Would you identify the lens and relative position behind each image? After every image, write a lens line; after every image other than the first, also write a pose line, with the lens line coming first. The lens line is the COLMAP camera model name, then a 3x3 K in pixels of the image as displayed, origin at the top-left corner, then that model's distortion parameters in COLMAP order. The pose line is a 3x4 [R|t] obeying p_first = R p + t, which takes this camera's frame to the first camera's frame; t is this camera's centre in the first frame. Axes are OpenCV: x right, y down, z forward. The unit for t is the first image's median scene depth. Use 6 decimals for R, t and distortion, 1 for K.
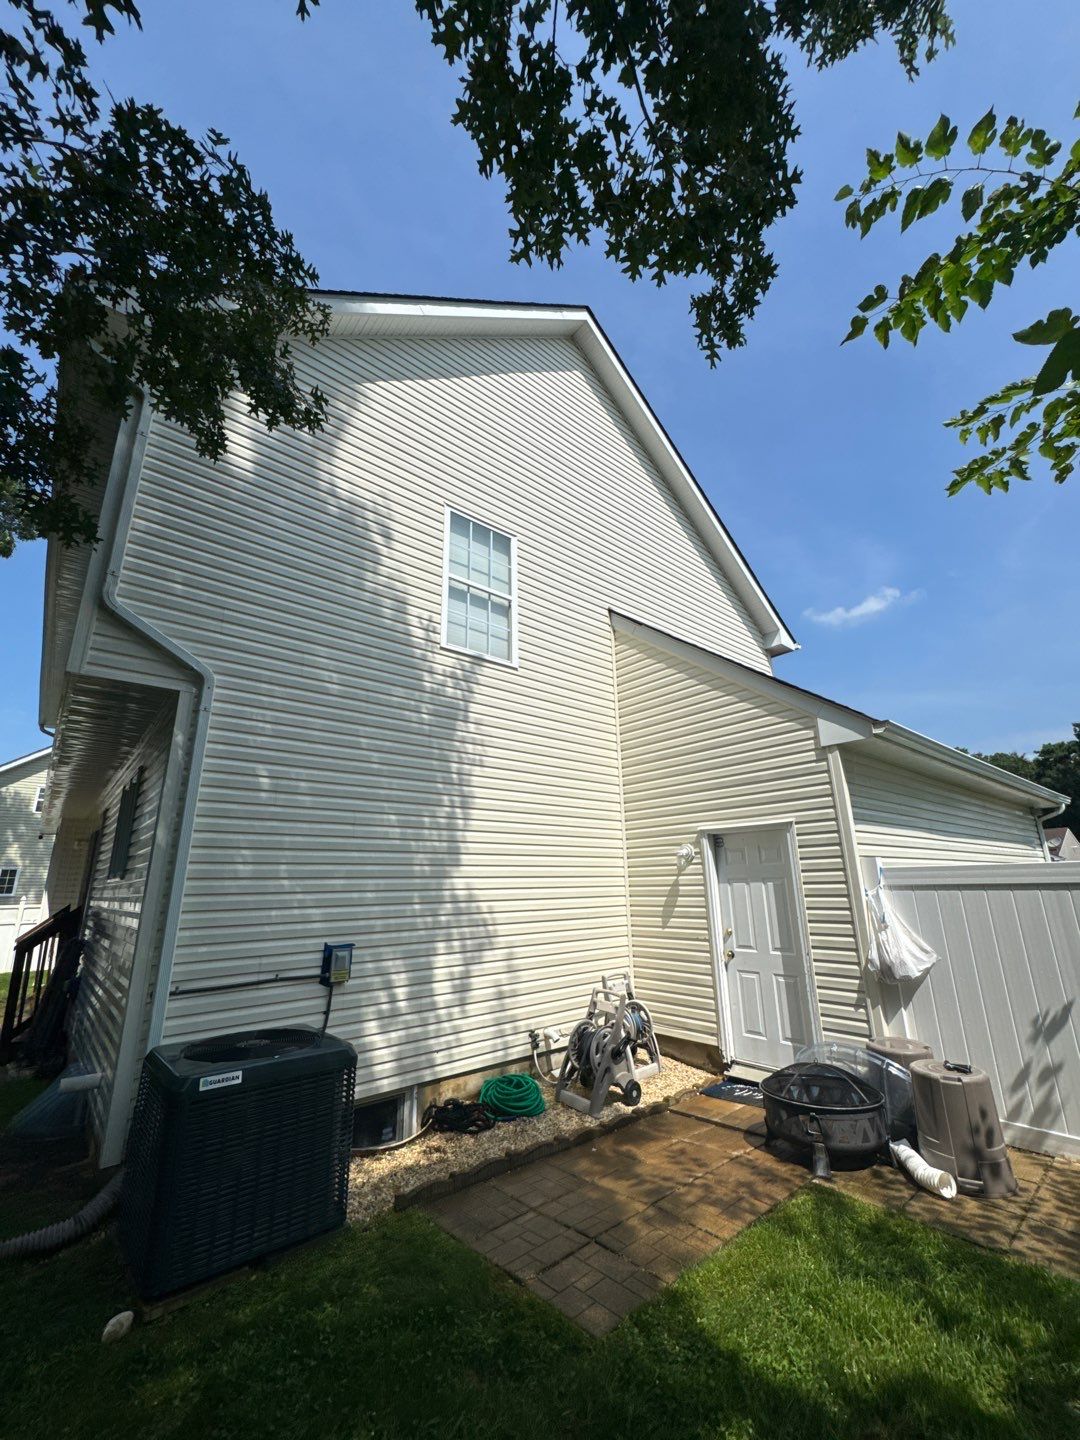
lens RADIAL K [[581.6, 0, 541.1], [0, 581.6, 724.1], [0, 0, 1]] dist [-0.001910, 0.000012]
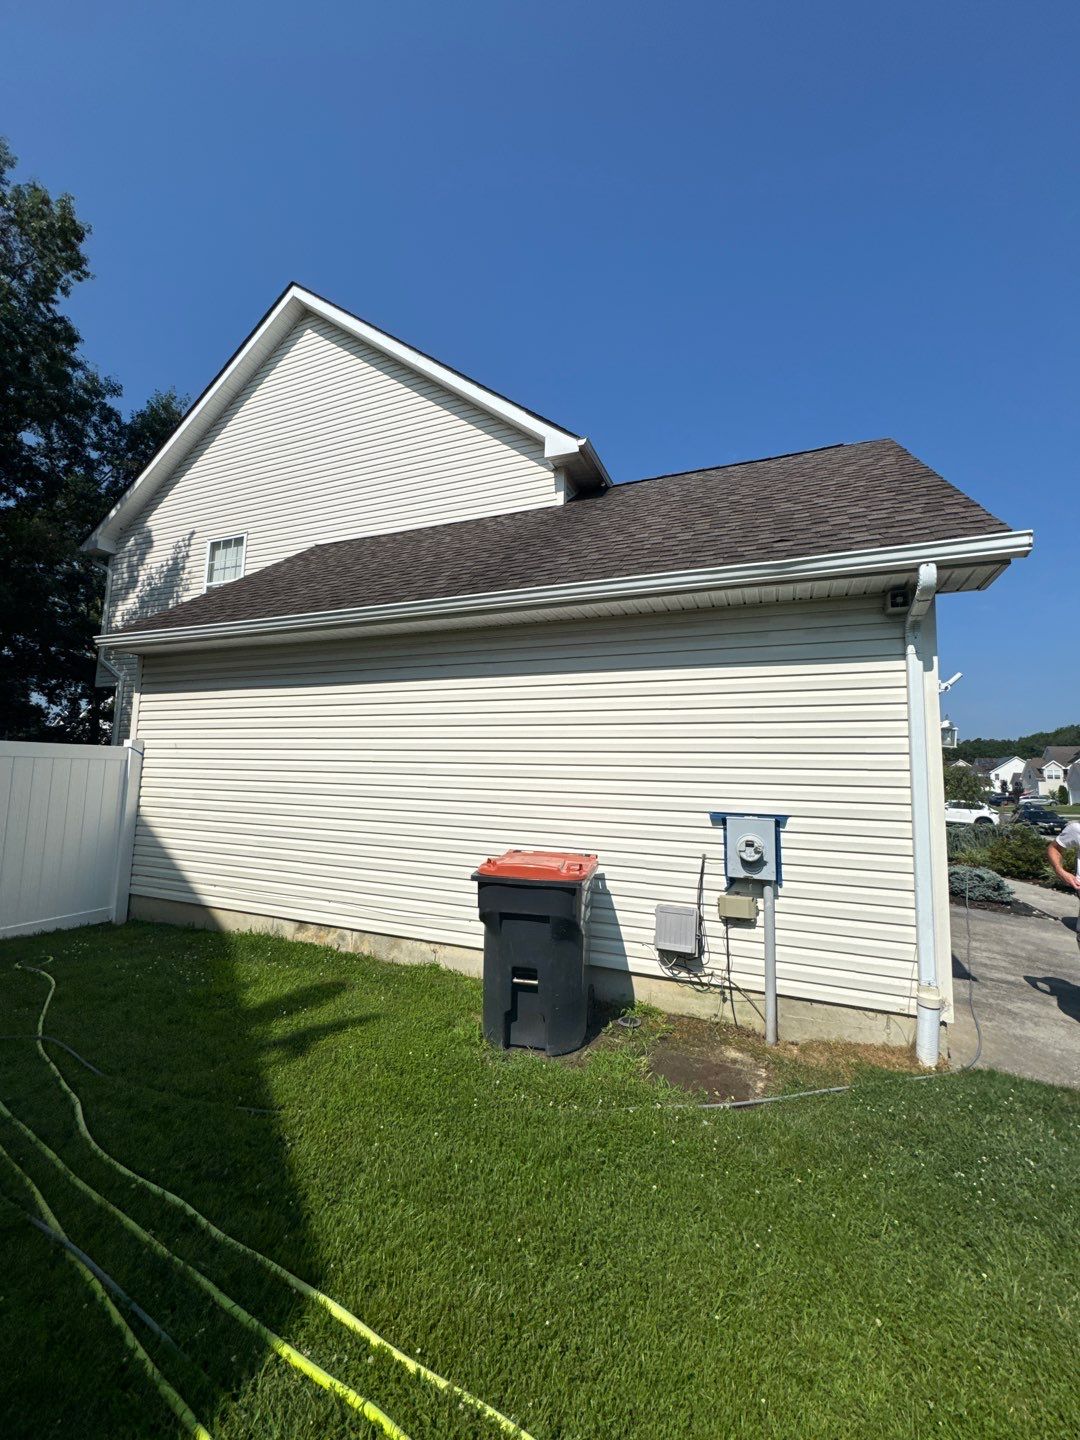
lens RADIAL K [[575.3, 0, 543.7], [0, 575.3, 719.6], [0, 0, 1]] dist [-0.002904, 0.000267]
pose [[0.451879, -0.058998, -0.890126, 1.893368], [0.205601, 0.977836, 0.039563, 0.287296], [0.868063, -0.200888, 0.453994, 1.096055]]
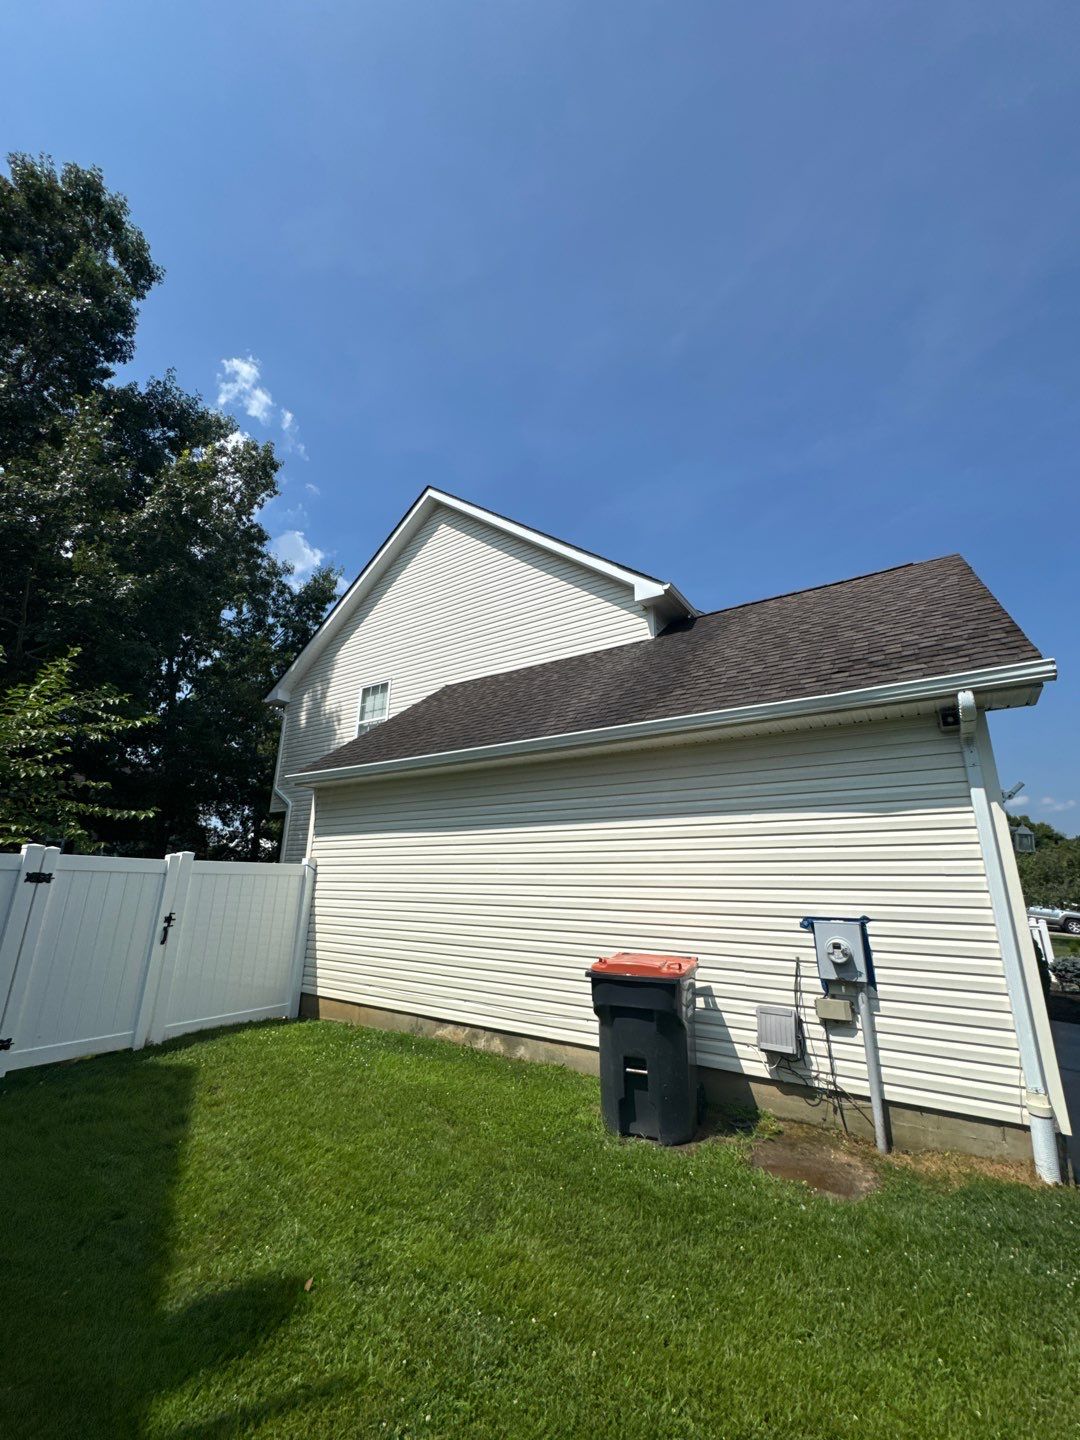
lens RADIAL K [[575.3, 0, 543.7], [0, 575.3, 719.6], [0, 0, 1]] dist [-0.002904, 0.000267]
pose [[0.268907, -0.244745, -0.931552, 2.038761], [0.239059, 0.953872, -0.181602, 0.273599], [0.933027, -0.173862, 0.315011, 1.053274]]
